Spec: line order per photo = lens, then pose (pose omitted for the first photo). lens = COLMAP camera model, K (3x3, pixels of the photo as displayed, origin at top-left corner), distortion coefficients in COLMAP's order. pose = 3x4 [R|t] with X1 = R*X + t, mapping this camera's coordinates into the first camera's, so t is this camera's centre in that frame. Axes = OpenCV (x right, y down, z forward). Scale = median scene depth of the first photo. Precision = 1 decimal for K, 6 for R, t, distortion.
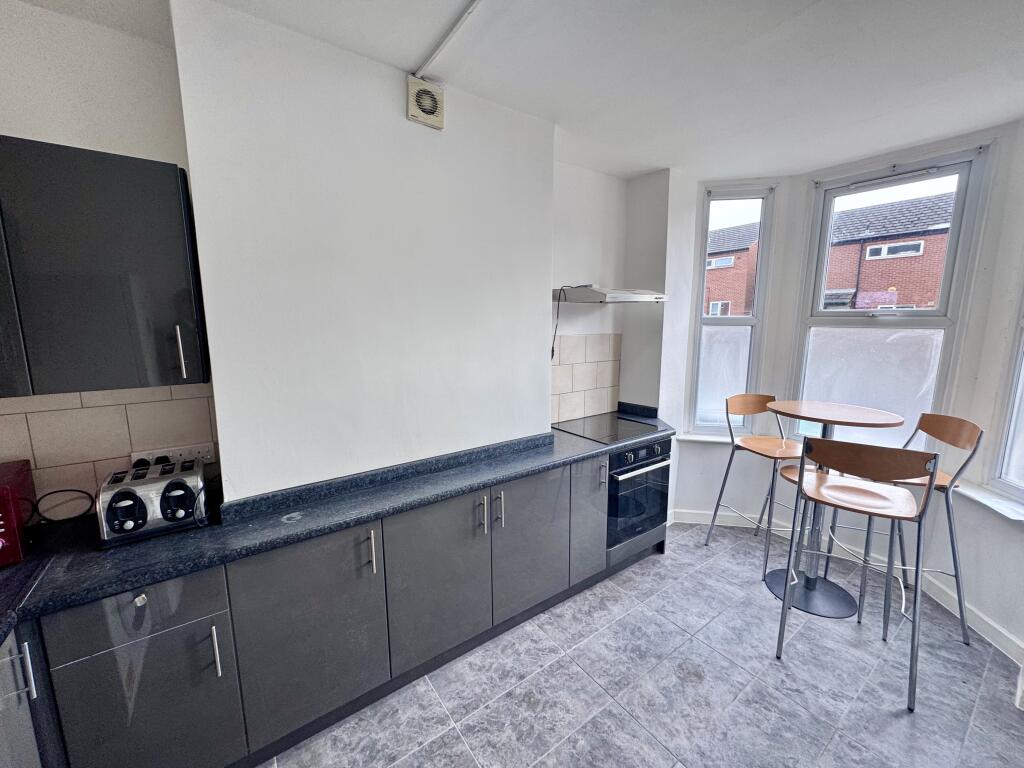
lens RADIAL K [[408.6, 0, 513.6], [0, 408.6, 382.4], [0, 0, 1]] dist [0.000106, 0.000110]
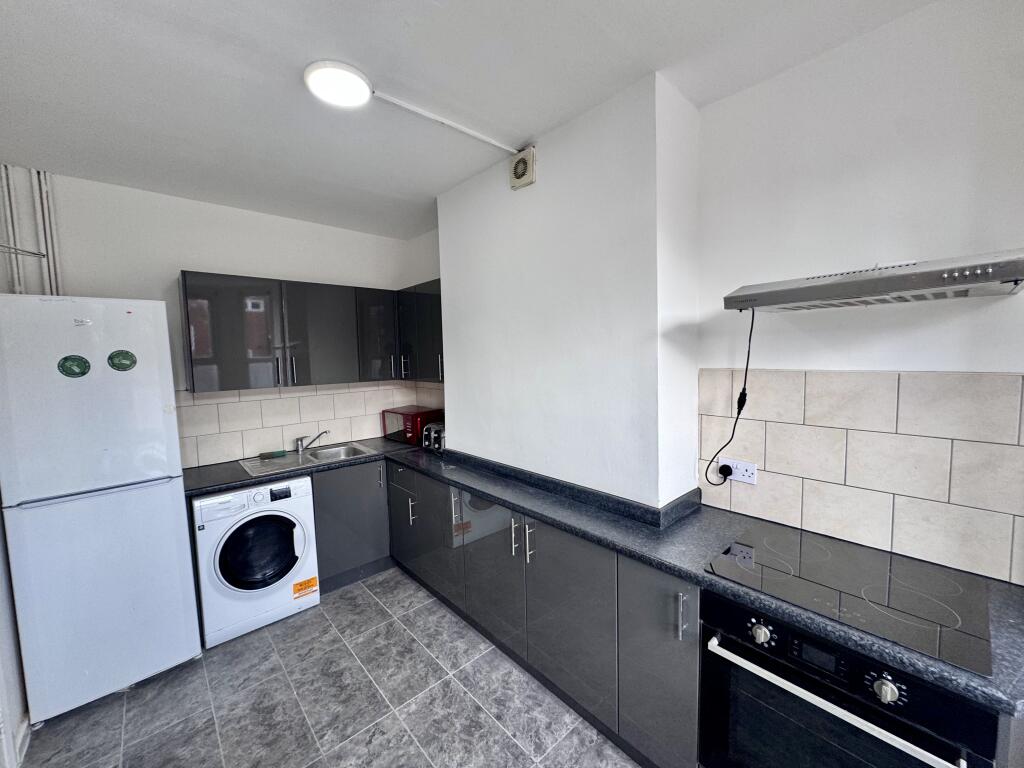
lens RADIAL K [[408.6, 0, 513.4], [0, 408.6, 385.6], [0, 0, 1]] dist [0.000106, 0.000110]
pose [[0.105450, 0.078323, -0.991335, 0.932175], [-0.131683, 0.989214, 0.064148, -0.120387], [0.985667, 0.123778, 0.114627, 0.841429]]
